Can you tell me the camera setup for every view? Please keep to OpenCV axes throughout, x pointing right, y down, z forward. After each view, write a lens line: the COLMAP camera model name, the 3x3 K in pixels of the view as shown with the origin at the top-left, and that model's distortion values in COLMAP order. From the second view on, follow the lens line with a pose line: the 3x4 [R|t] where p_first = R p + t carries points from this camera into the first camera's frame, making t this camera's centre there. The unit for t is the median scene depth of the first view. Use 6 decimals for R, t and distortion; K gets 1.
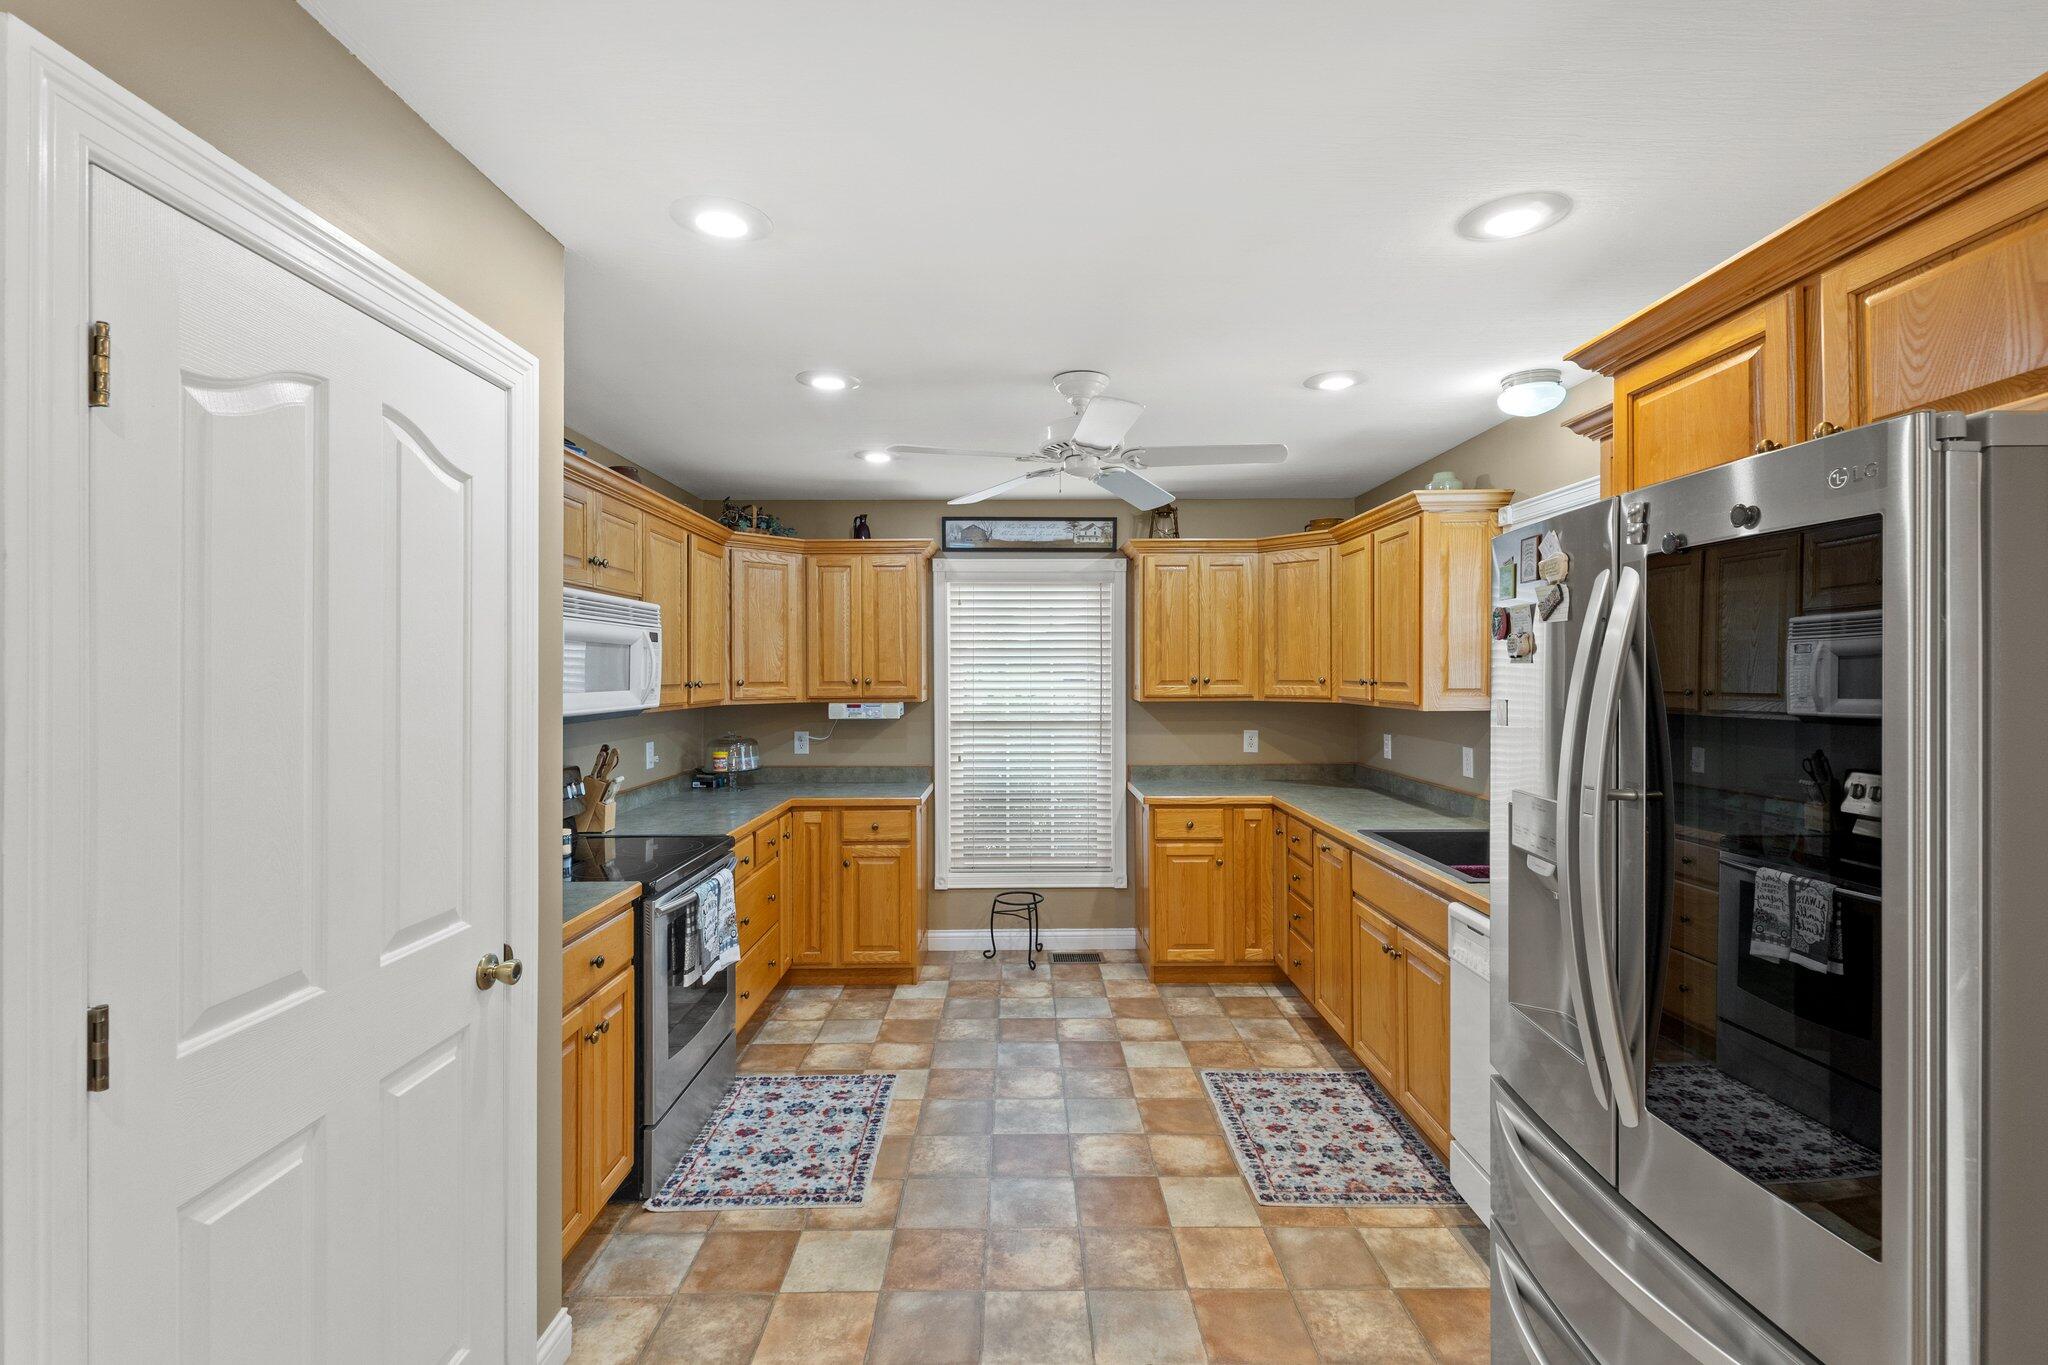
lens RADIAL K [[923.1, 0, 1025.4], [0, 923.1, 676.4], [0, 0, 1]] dist [0.005168, -0.002145]
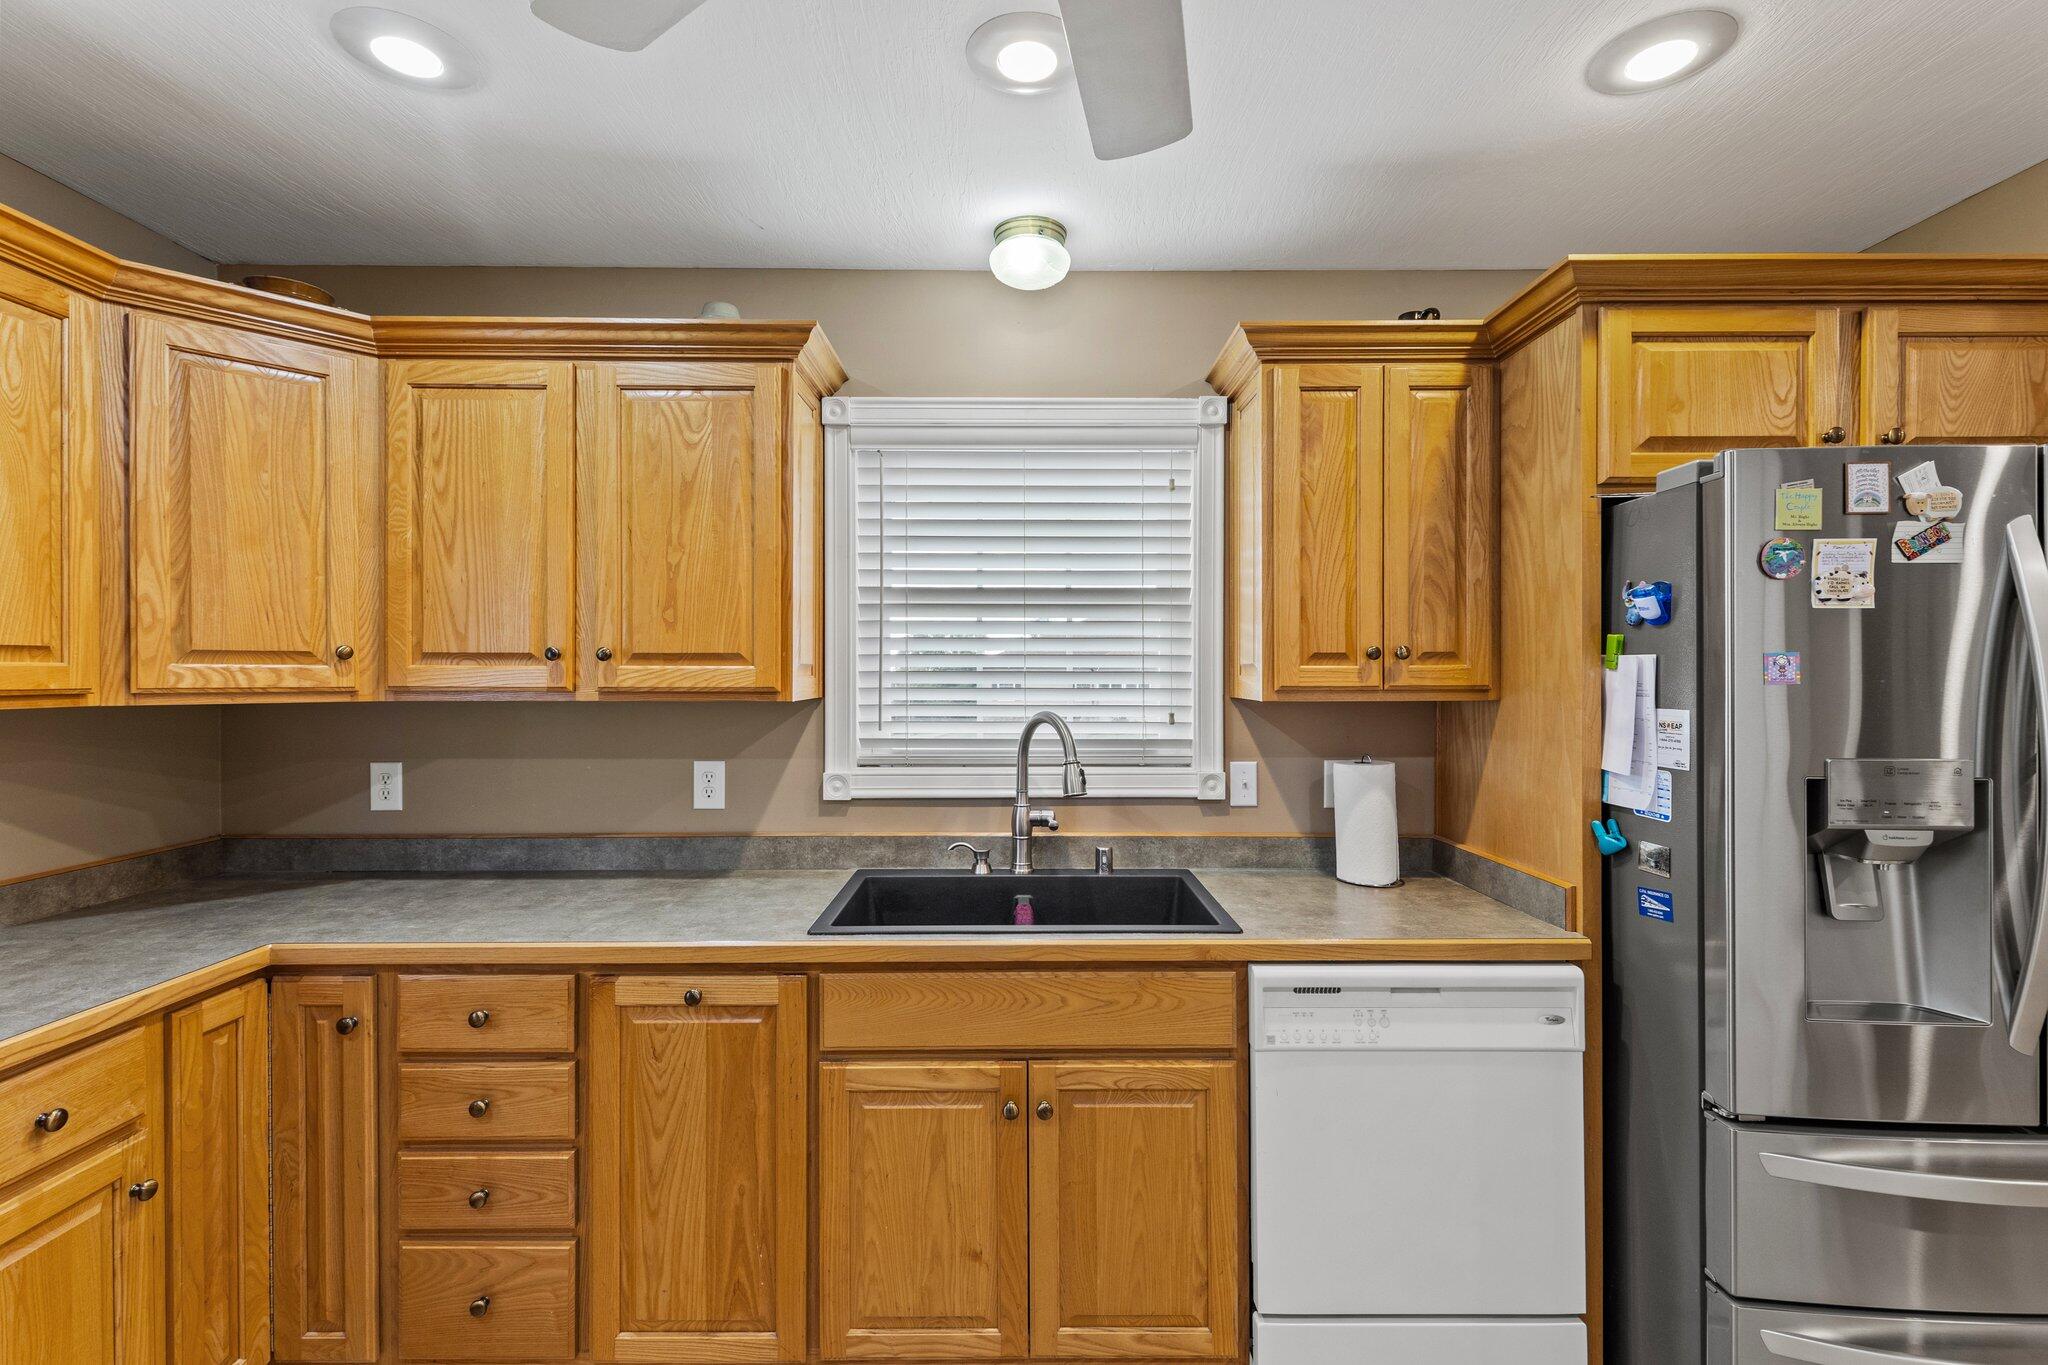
lens RADIAL K [[923.1, 0, 1023.3], [0, 923.1, 681.3], [0, 0, 1]] dist [0.005168, -0.002145]
pose [[0.003542, -0.003379, 0.999988, -0.122178], [0.004185, 0.999986, 0.003364, 0.018187], [-0.999985, 0.004173, 0.003556, 0.678416]]
